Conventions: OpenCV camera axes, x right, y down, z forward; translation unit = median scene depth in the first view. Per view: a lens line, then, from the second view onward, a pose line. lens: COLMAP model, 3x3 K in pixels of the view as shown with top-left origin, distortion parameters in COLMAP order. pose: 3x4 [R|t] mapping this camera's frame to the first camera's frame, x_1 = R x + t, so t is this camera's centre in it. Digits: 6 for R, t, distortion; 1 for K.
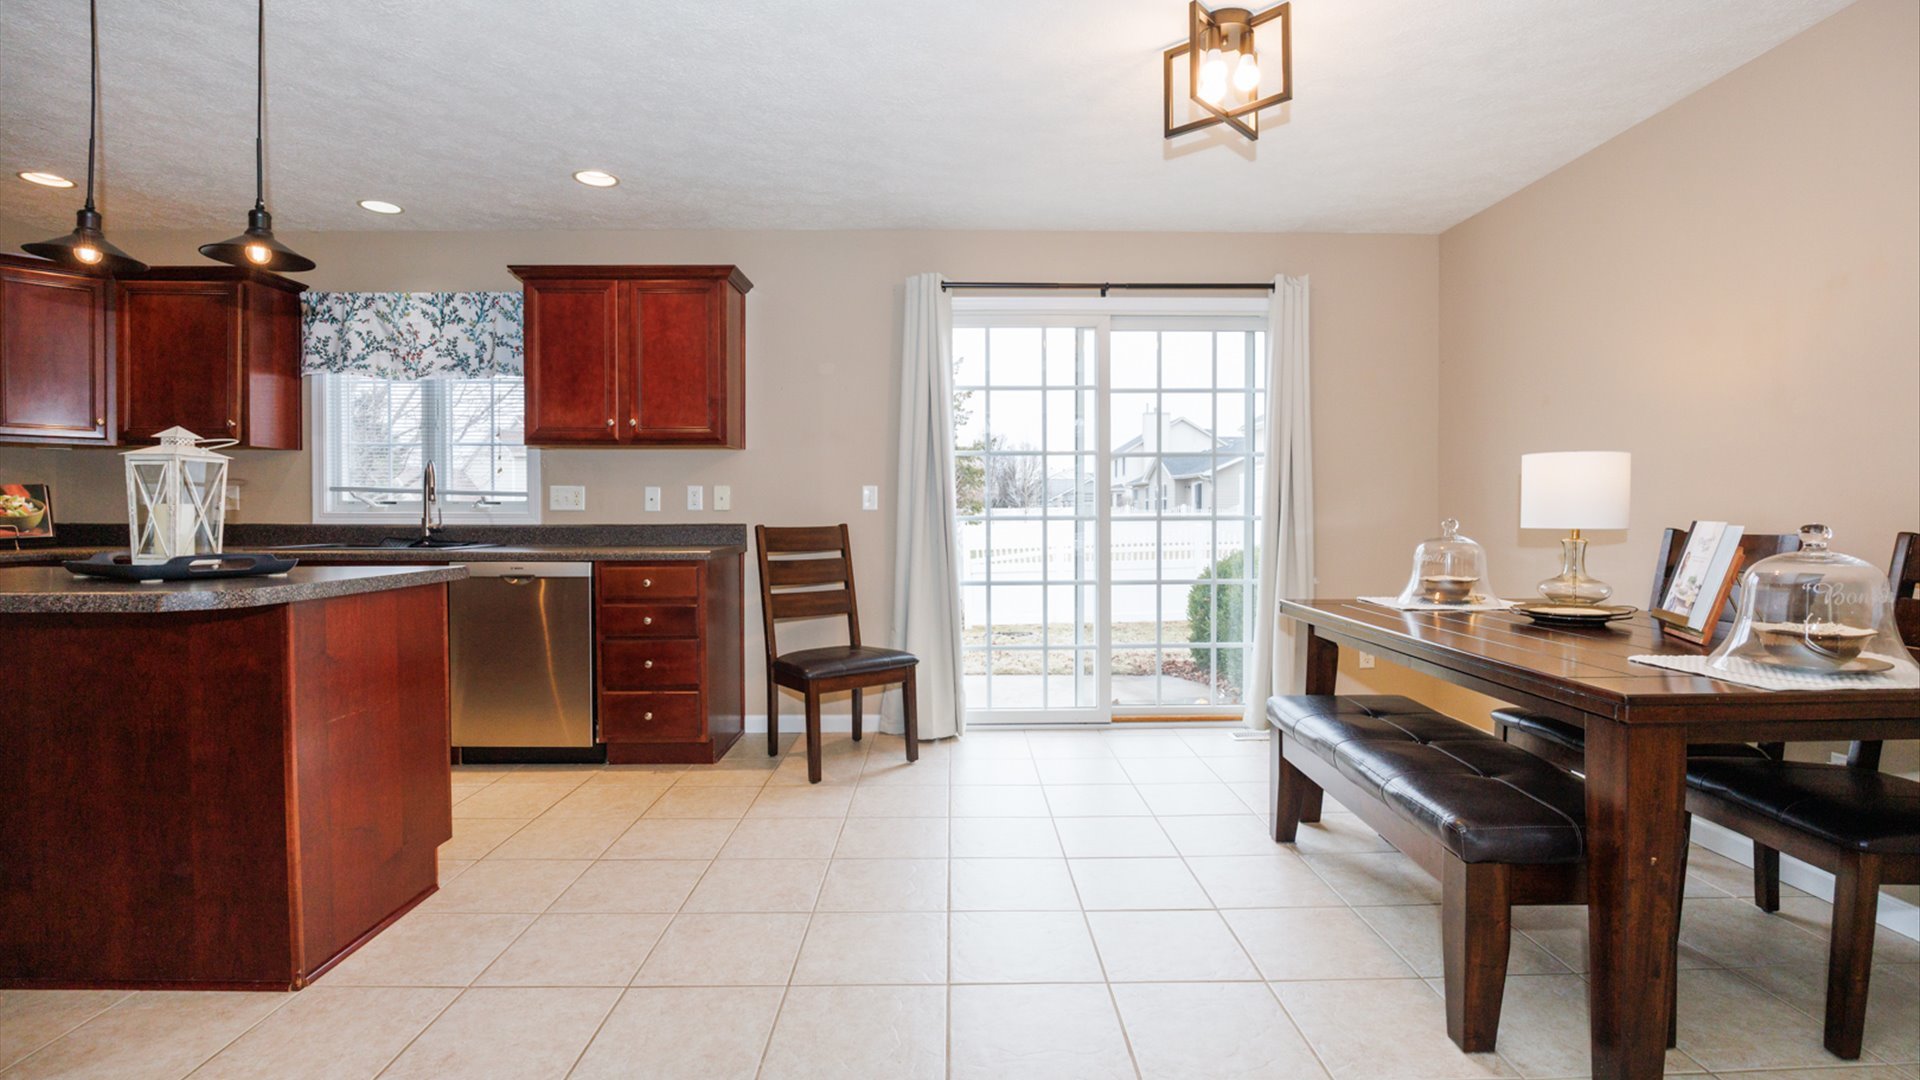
lens RADIAL K [[882.2, 0, 963.1], [0, 882.2, 521.1], [0, 0, 1]] dist [-0.022607, 0.003621]
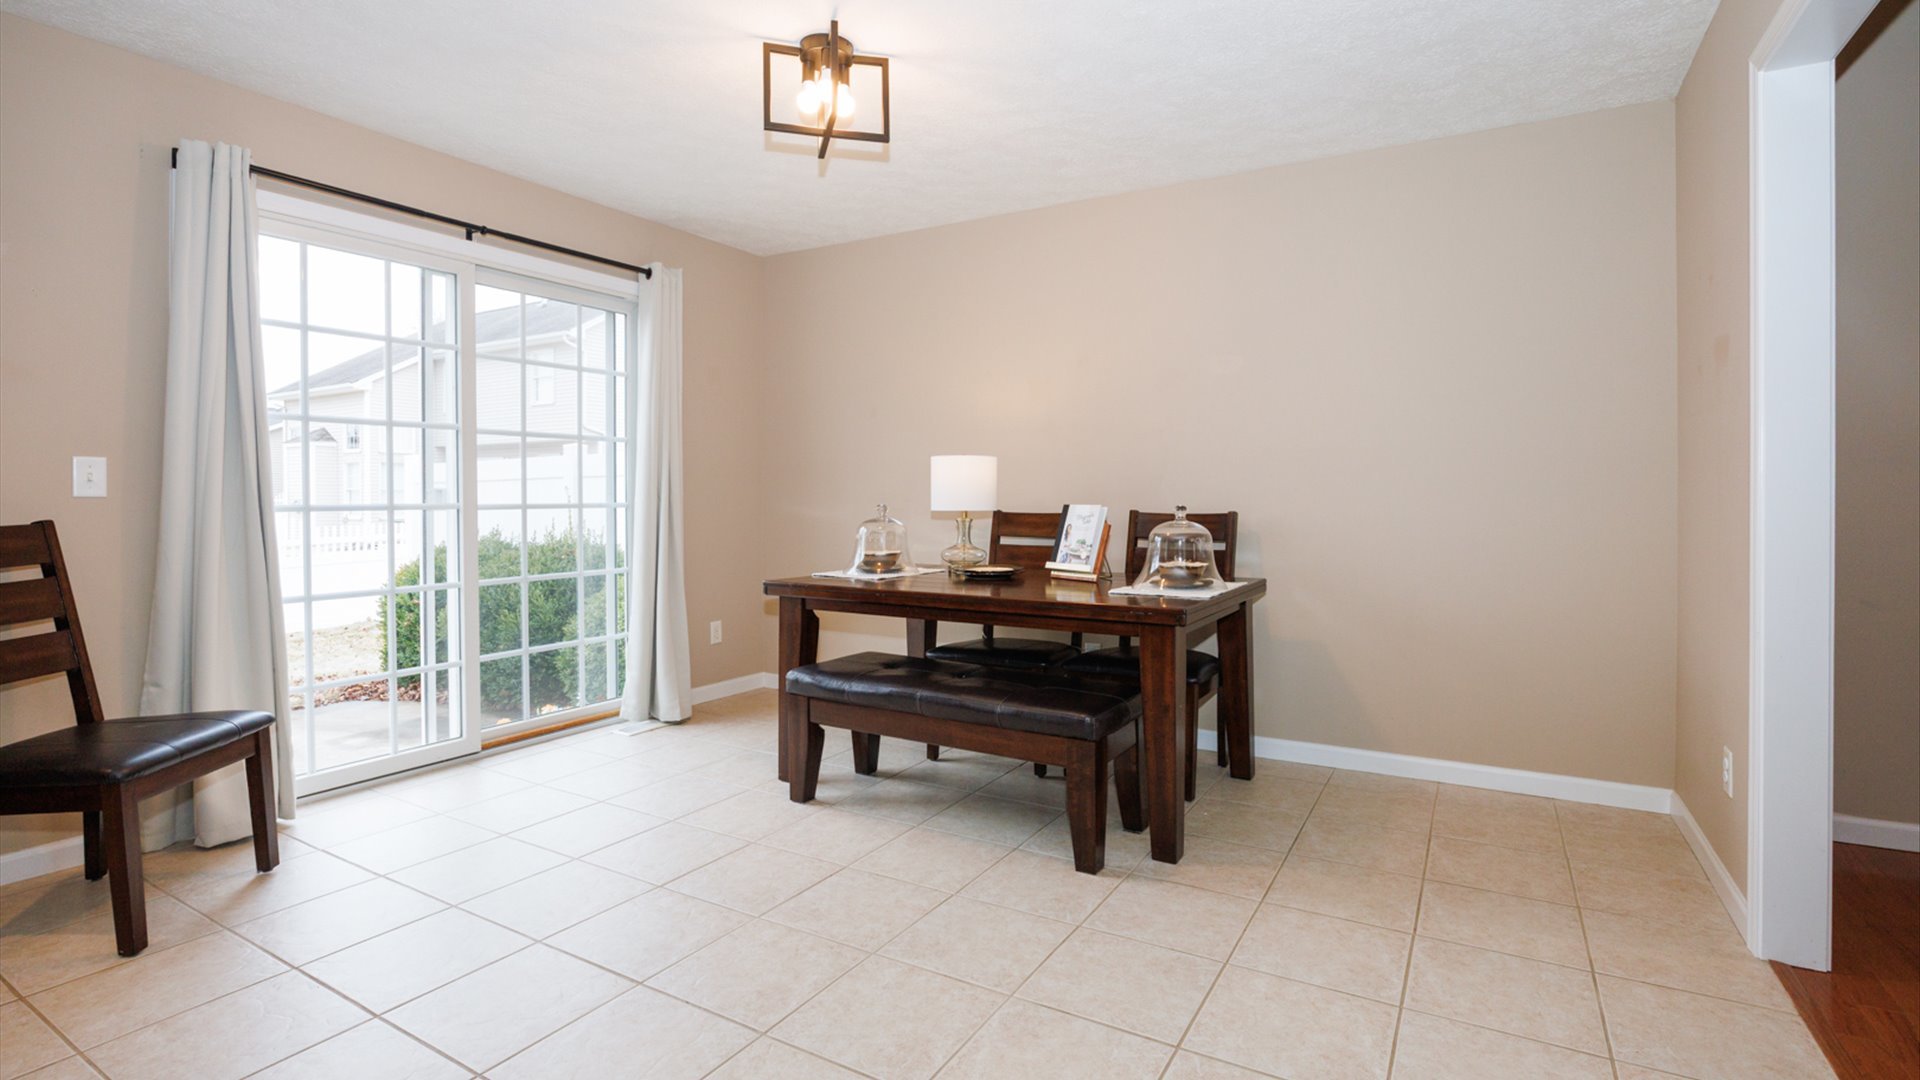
lens RADIAL K [[882.2, 0, 991.2], [0, 882.2, 504.1], [0, 0, 1]] dist [-0.022607, 0.003621]
pose [[0.505466, -0.006224, 0.862824, -0.313975], [0.009553, 0.999953, 0.001617, -0.002644], [-0.862794, 0.007425, 0.505502, 0.166849]]
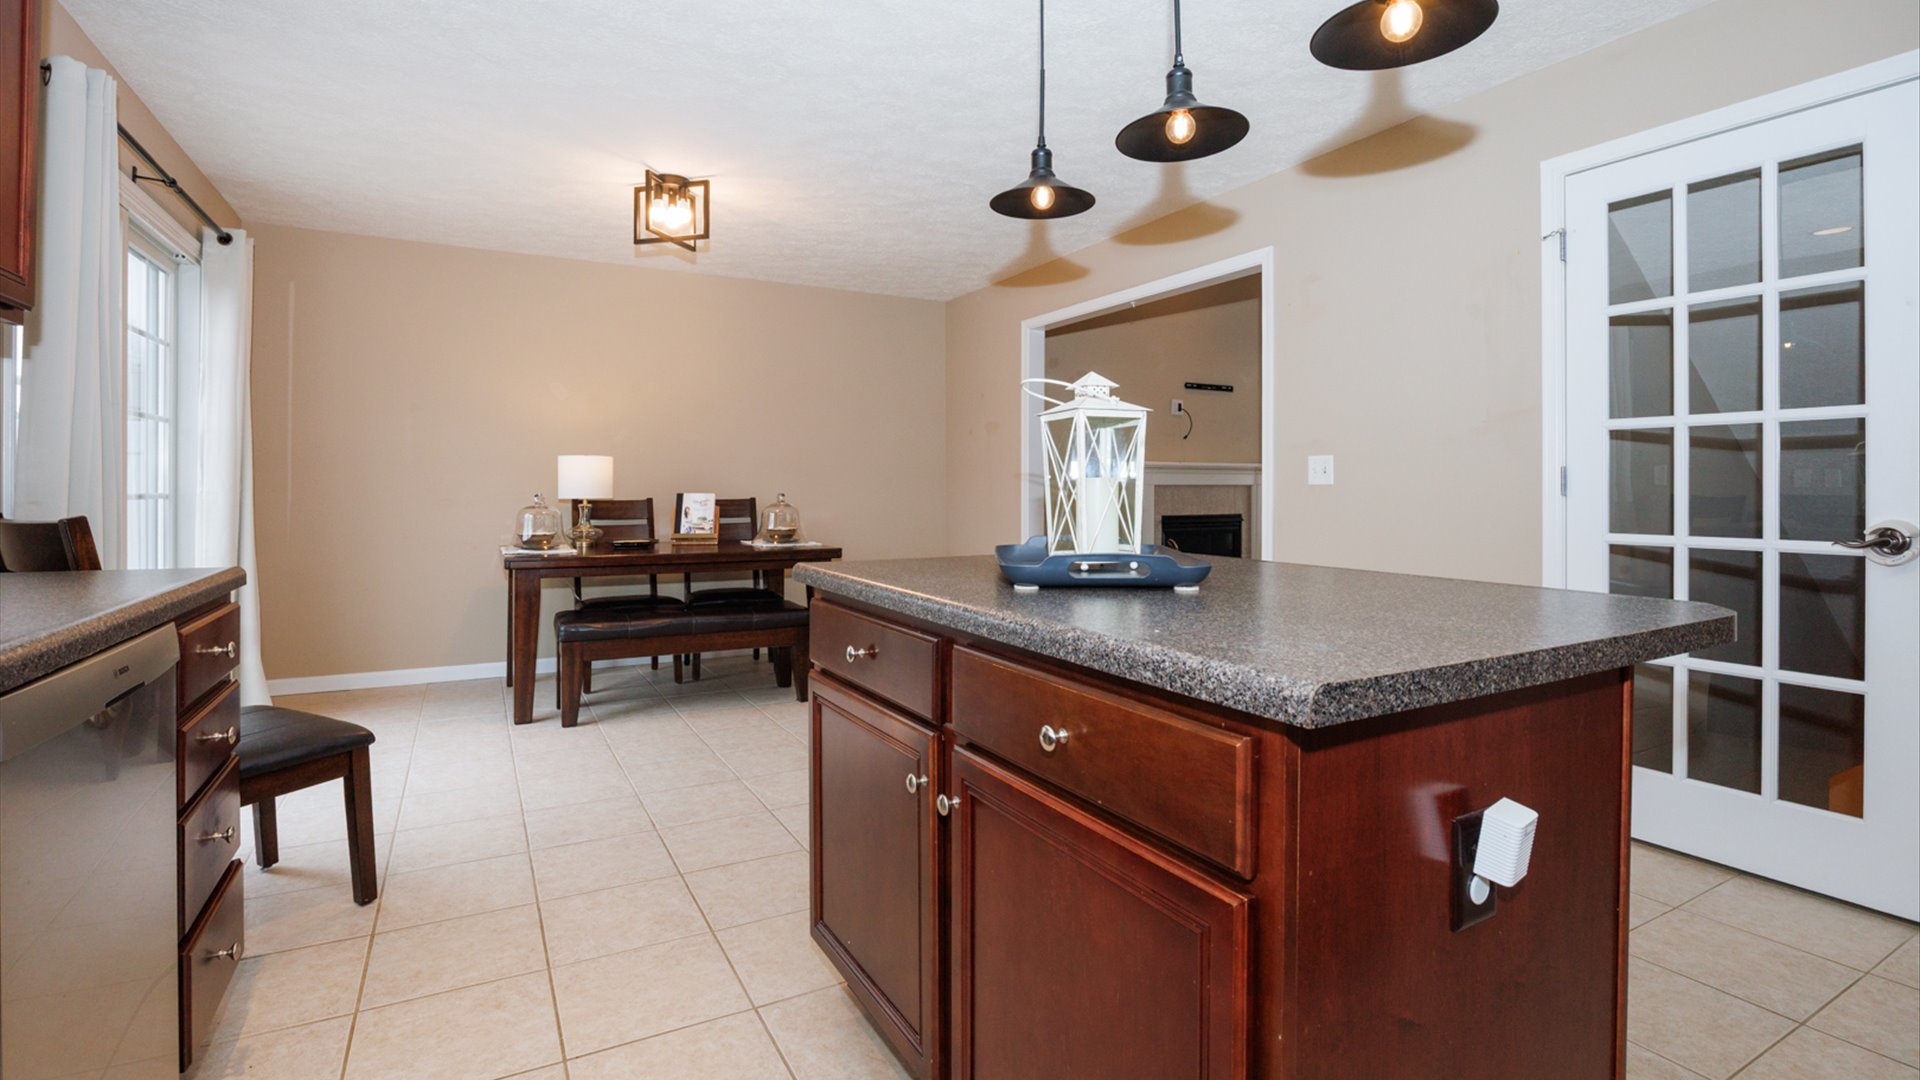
lens RADIAL K [[882.2, 0, 954.8], [0, 882.2, 497.1], [0, 0, 1]] dist [-0.022607, 0.003621]
pose [[-0.466821, -0.006910, 0.884325, -0.787206], [0.009775, 0.999868, 0.012973, -0.006252], [-0.884298, 0.014700, -0.466692, 0.767616]]
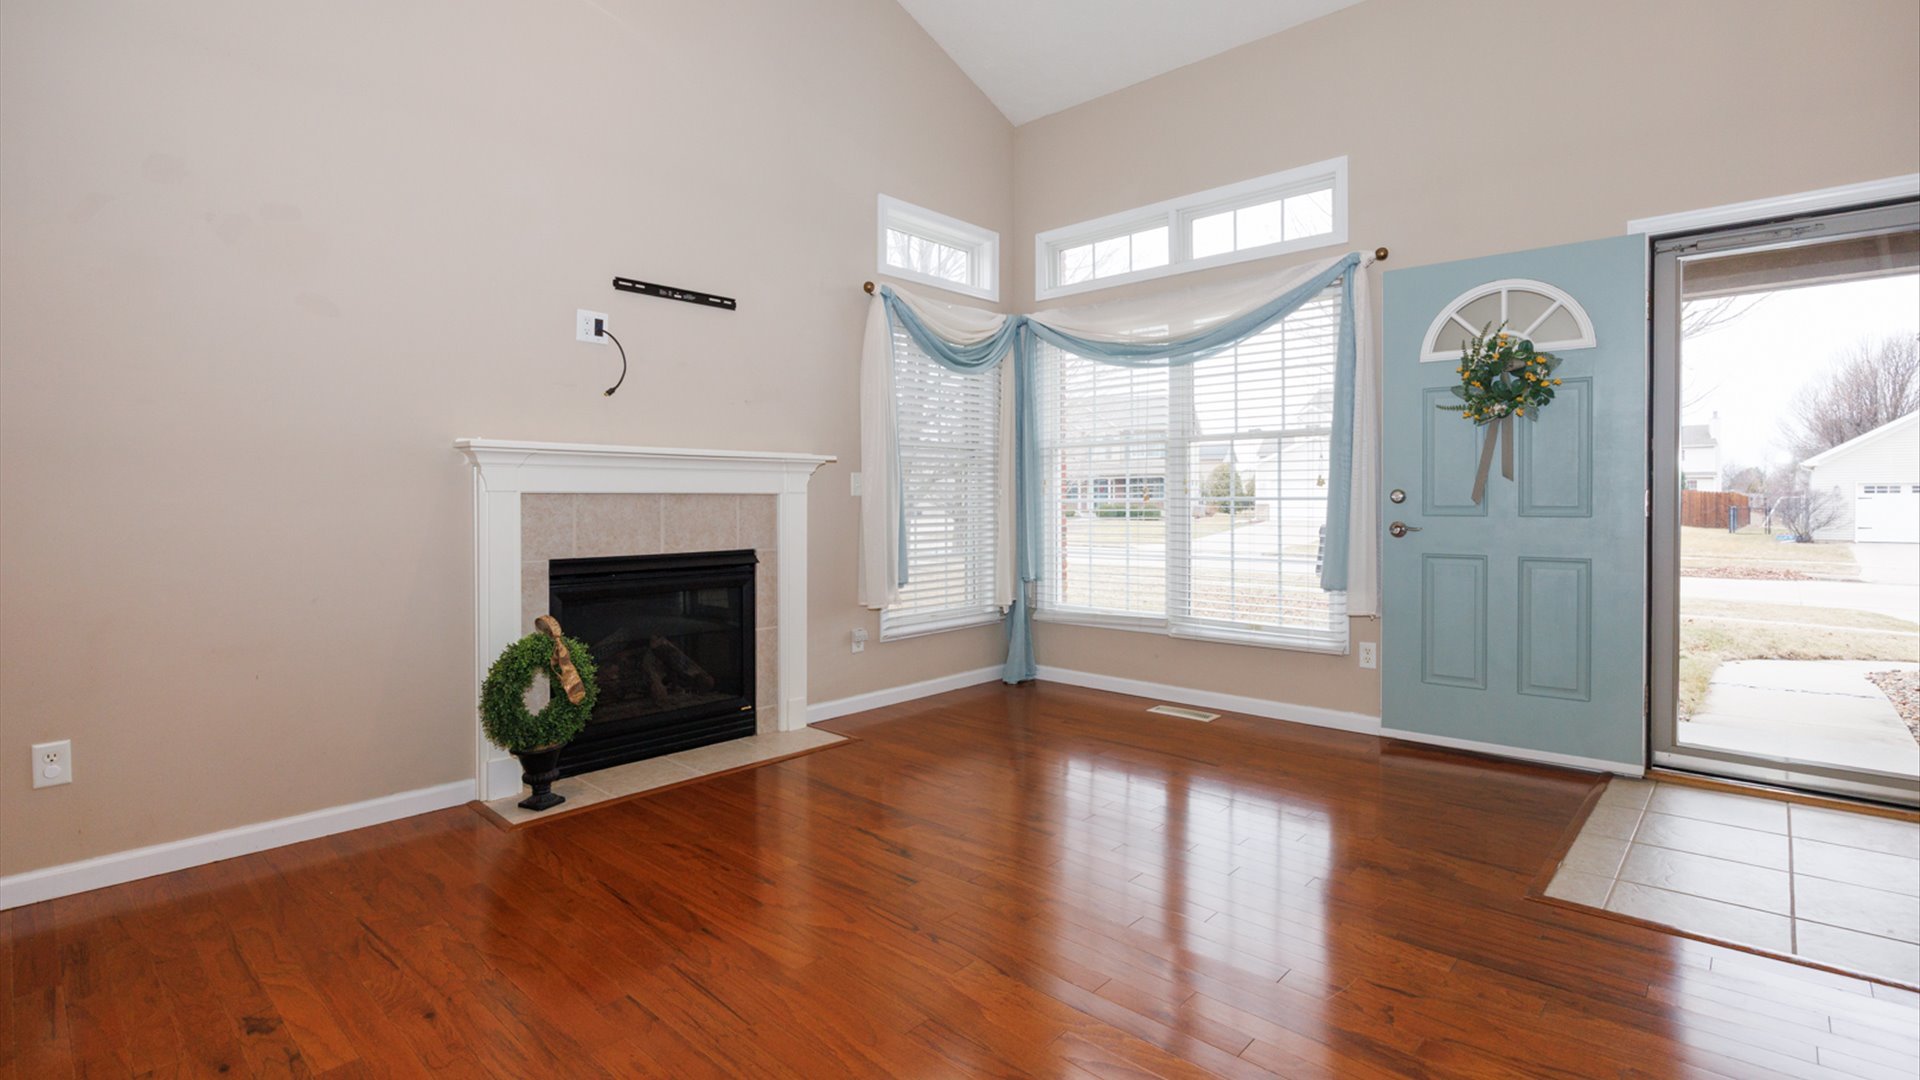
lens RADIAL K [[882.2, 0, 953.9], [0, 882.2, 507.6], [0, 0, 1]] dist [-0.022607, 0.003621]
pose [[-0.715762, -0.005719, 0.698321, -0.246041], [0.007934, 0.999835, 0.016321, 0.000158], [-0.698299, 0.017222, -0.715599, -0.104714]]
